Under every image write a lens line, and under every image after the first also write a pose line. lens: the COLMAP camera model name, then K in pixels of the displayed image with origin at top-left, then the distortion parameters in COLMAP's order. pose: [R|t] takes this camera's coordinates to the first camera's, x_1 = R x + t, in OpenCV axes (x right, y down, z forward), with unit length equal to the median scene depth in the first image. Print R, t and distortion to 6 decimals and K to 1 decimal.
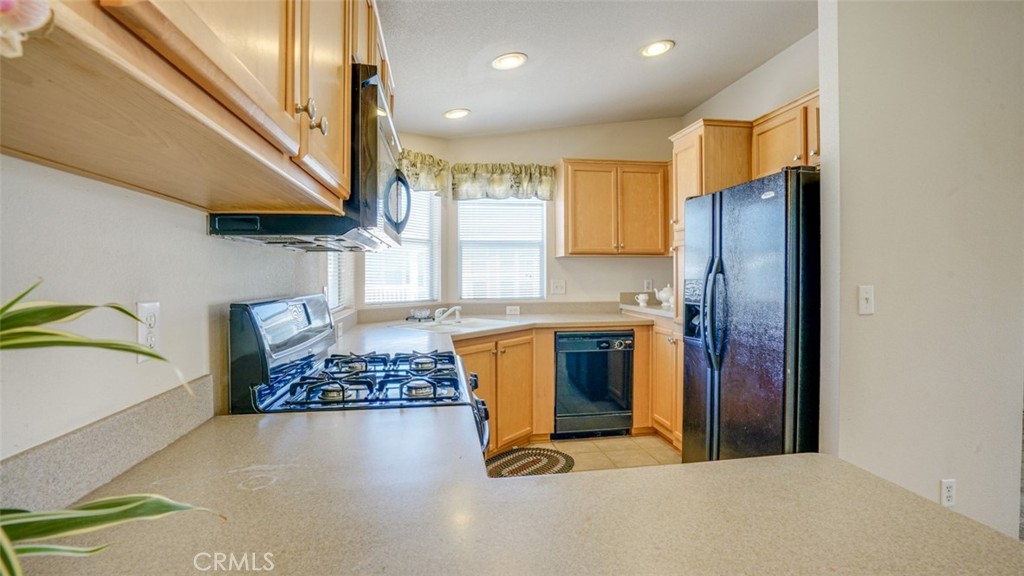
lens RADIAL K [[493.7, 0, 521.6], [0, 493.7, 282.7], [0, 0, 1]] dist [-0.055704, 0.024098]
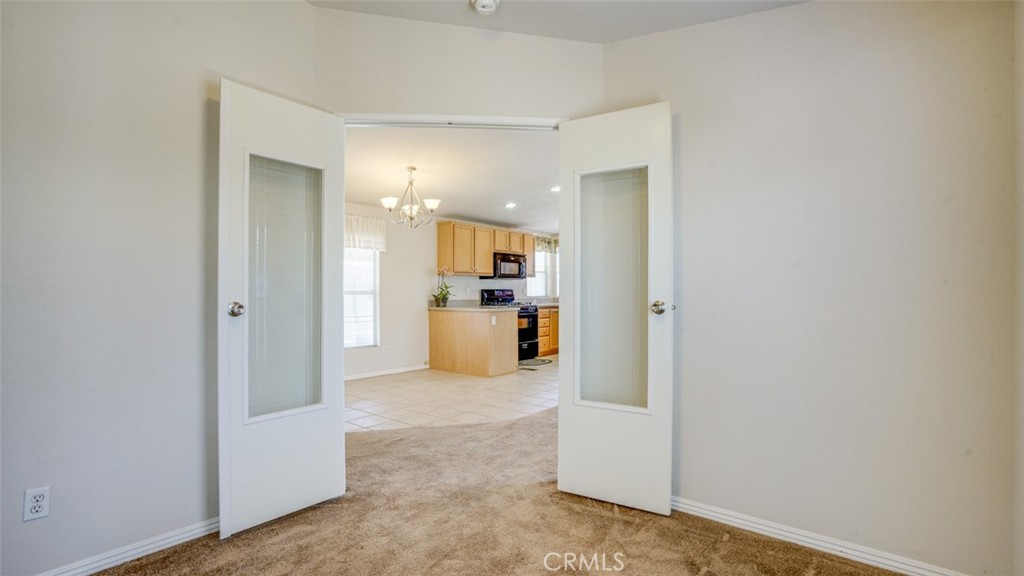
lens RADIAL K [[493.7, 0, 500.8], [0, 493.7, 296.0], [0, 0, 1]] dist [-0.055704, 0.024098]
pose [[0.645162, 0.011969, -0.763952, 1.562010], [-0.012106, 0.999912, 0.005442, 0.030257], [0.763950, 0.005737, 0.645250, -1.042785]]
